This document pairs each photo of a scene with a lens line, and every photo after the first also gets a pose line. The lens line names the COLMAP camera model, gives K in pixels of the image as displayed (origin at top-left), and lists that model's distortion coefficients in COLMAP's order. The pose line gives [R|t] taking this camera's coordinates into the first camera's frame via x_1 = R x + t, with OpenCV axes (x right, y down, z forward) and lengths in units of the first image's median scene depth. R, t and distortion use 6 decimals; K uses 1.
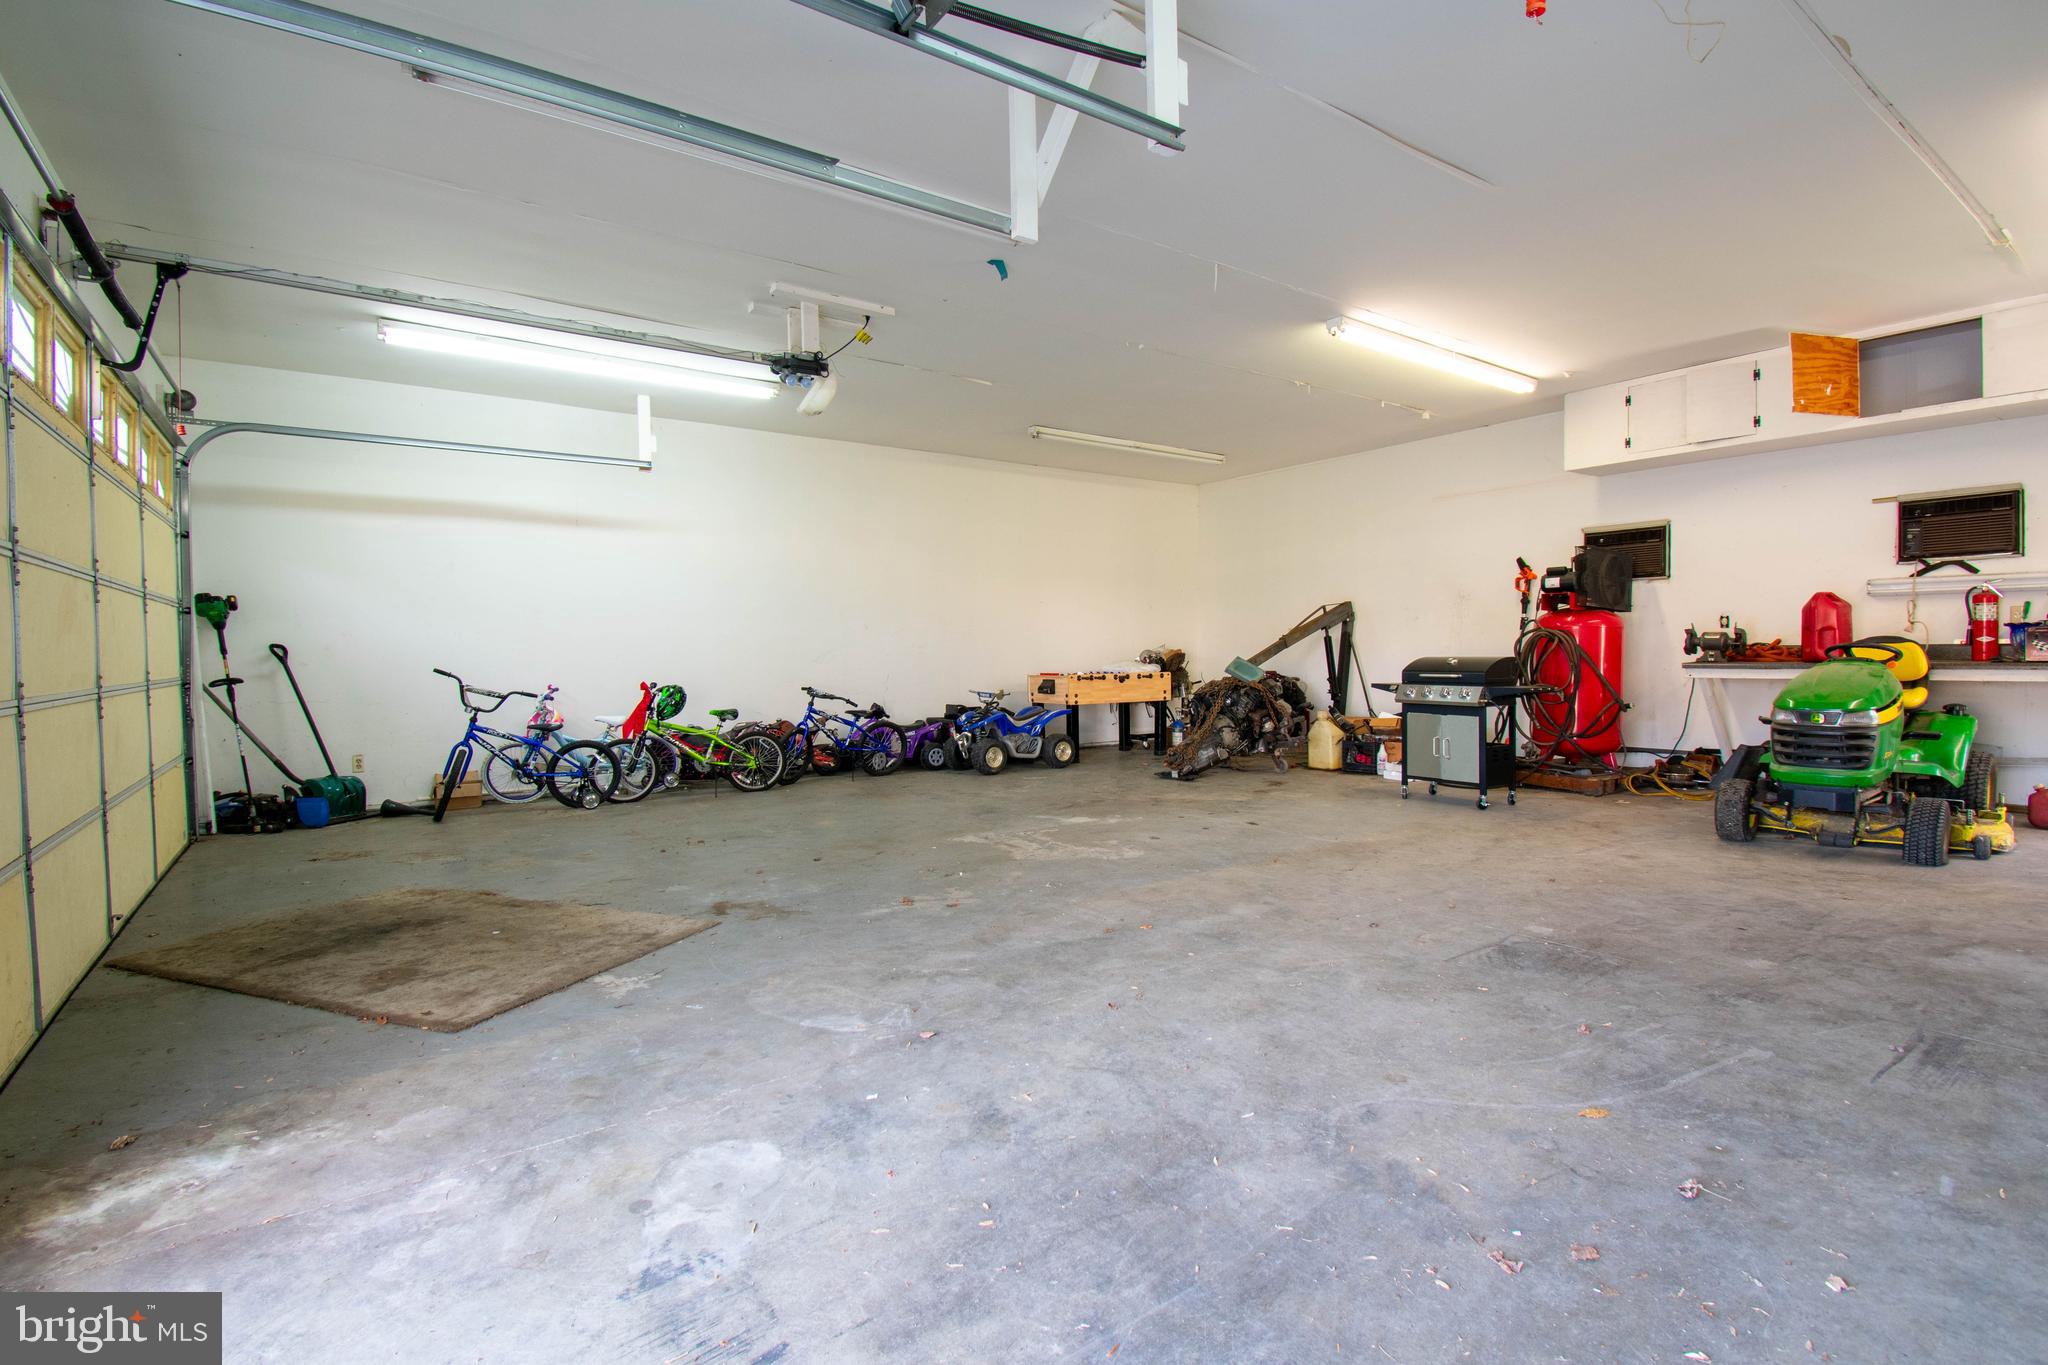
lens RADIAL K [[944.5, 0, 1022.3], [0, 944.5, 675.2], [0, 0, 1]] dist [0.022978, -0.028154]
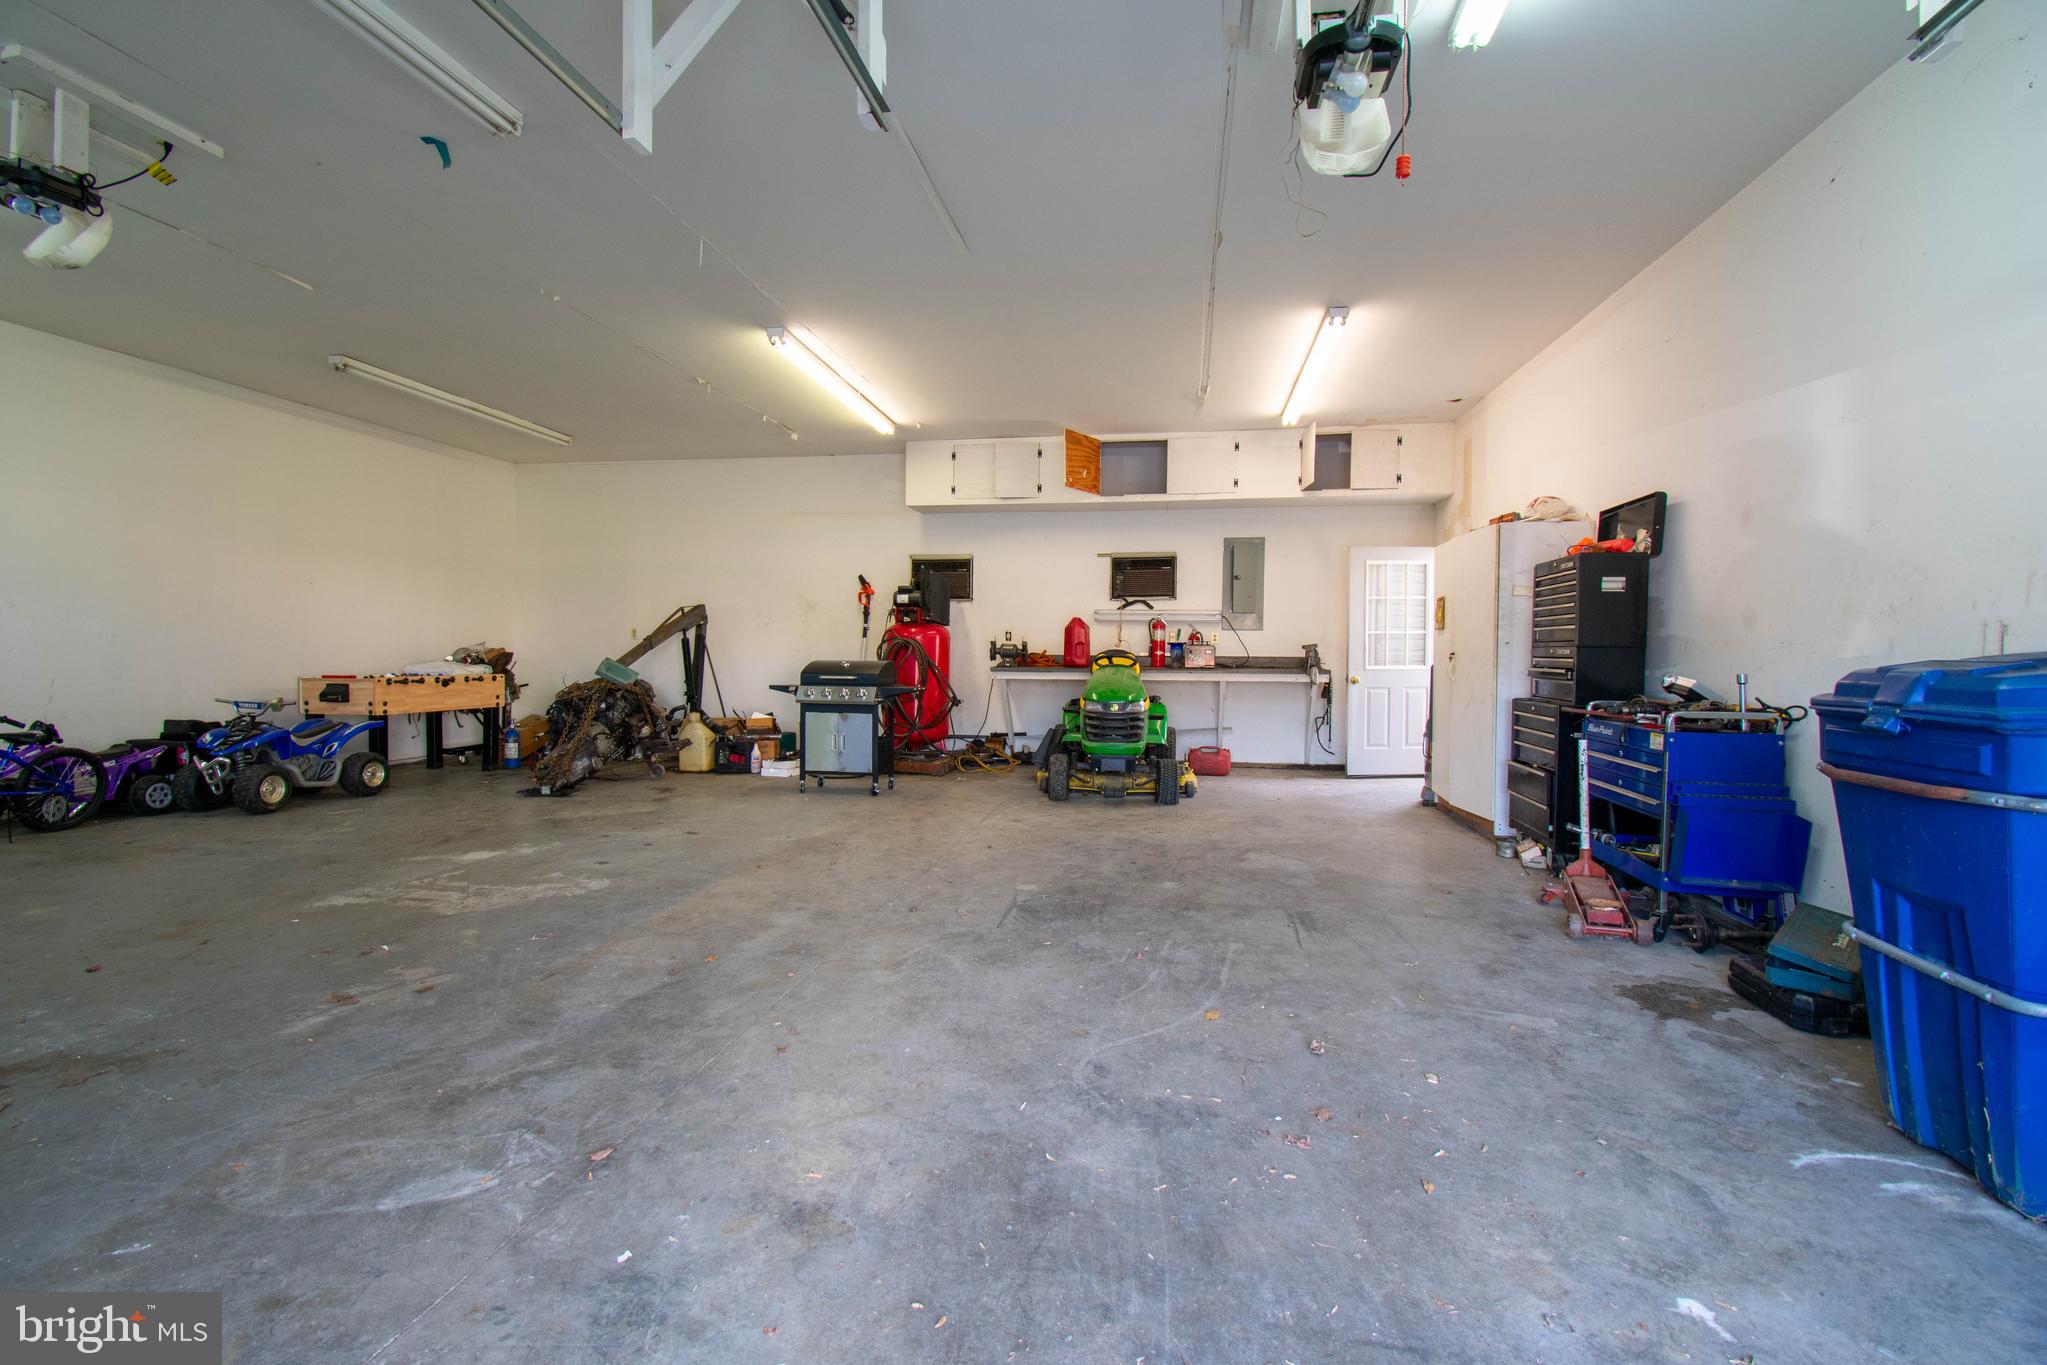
lens RADIAL K [[911.3, 0, 1027.6], [0, 911.3, 673.0], [0, 0, 1]] dist [0.022079, -0.027066]
pose [[0.705223, 0.001655, 0.708984, -0.156371], [0.001604, 0.999991, -0.003930, -0.000371], [-0.708984, 0.003909, 0.705213, 0.100512]]
